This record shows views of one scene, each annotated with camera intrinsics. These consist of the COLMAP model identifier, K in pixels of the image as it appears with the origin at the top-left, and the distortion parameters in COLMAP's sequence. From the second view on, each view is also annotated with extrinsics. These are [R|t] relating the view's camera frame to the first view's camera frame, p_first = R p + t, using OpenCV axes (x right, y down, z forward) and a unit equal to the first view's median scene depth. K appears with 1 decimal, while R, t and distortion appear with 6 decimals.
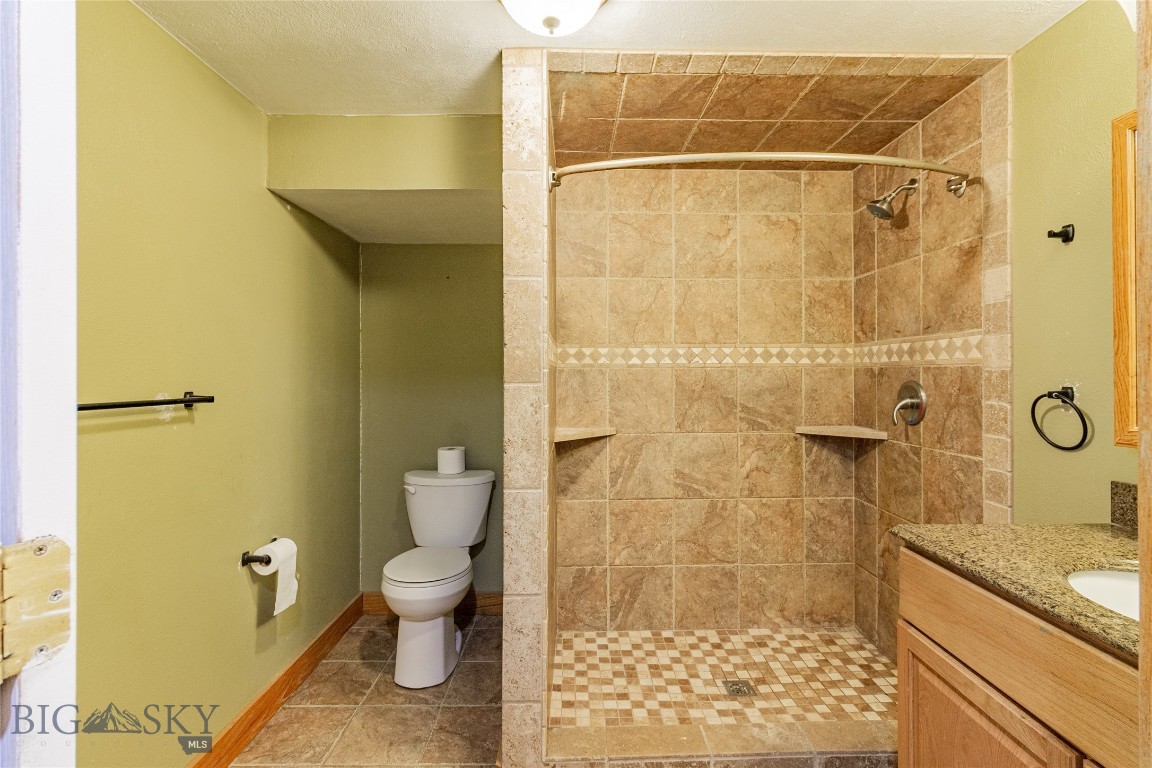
lens RADIAL K [[550.4, 0, 573.9], [0, 550.4, 372.9], [0, 0, 1]] dist [0.007777, -0.008748]
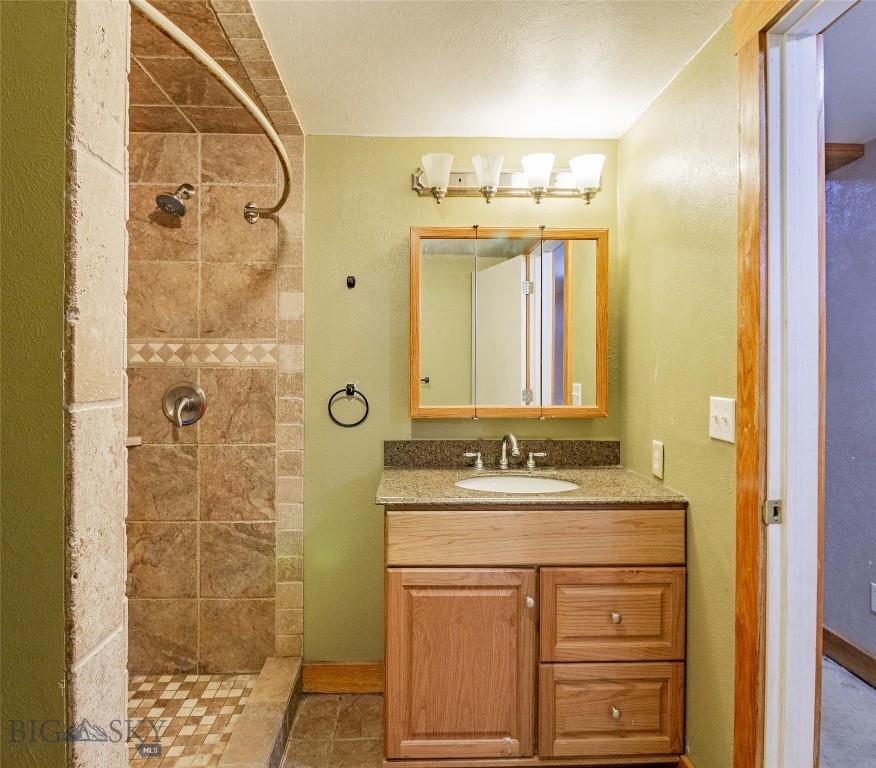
lens RADIAL K [[550.1, 0, 434.2], [0, 550.1, 372.7], [0, 0, 1]] dist [-0.007334, -0.007453]
pose [[-0.049930, -0.000604, 0.998753, -0.452912], [-0.005606, 0.999984, 0.000324, -0.005417], [-0.998737, -0.005583, -0.049933, 0.633156]]
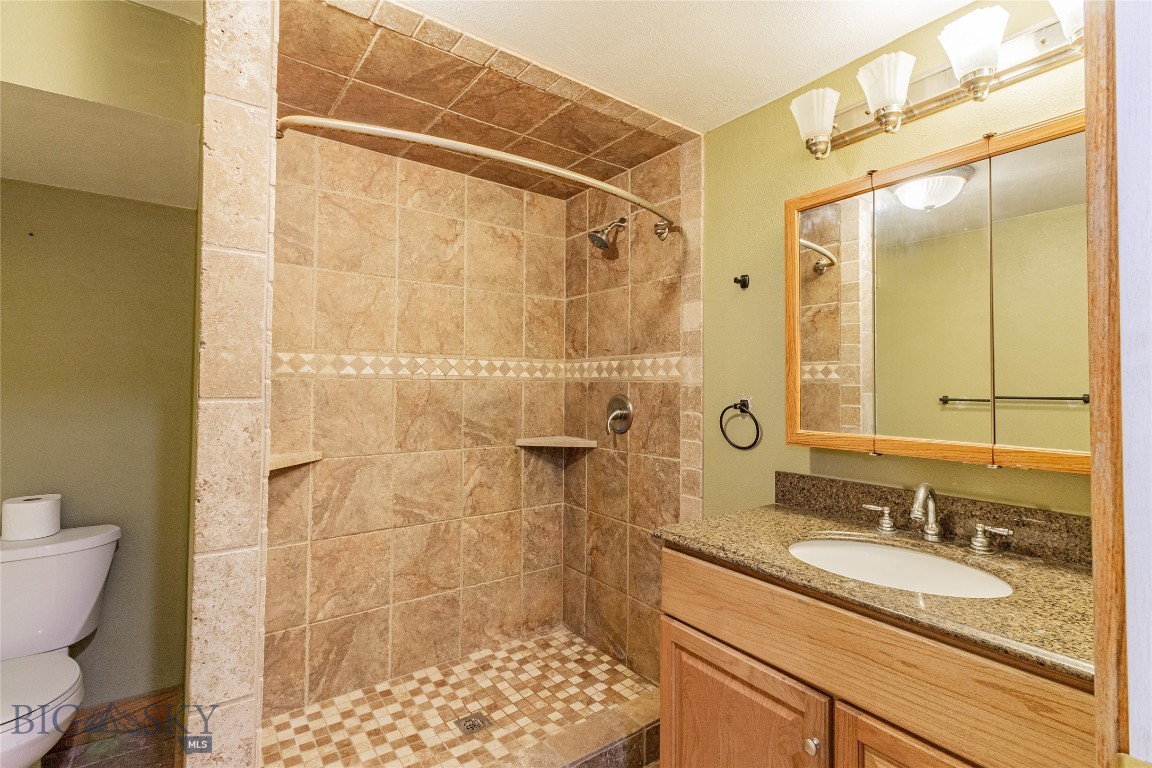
lens RADIAL K [[550.4, 0, 589.6], [0, 550.4, 372.3], [0, 0, 1]] dist [0.007777, -0.008748]
pose [[0.805043, 0.023329, 0.592757, -0.119244], [-0.010615, 0.999633, -0.024926, -0.002311], [-0.593121, 0.013775, 0.804995, 0.132553]]
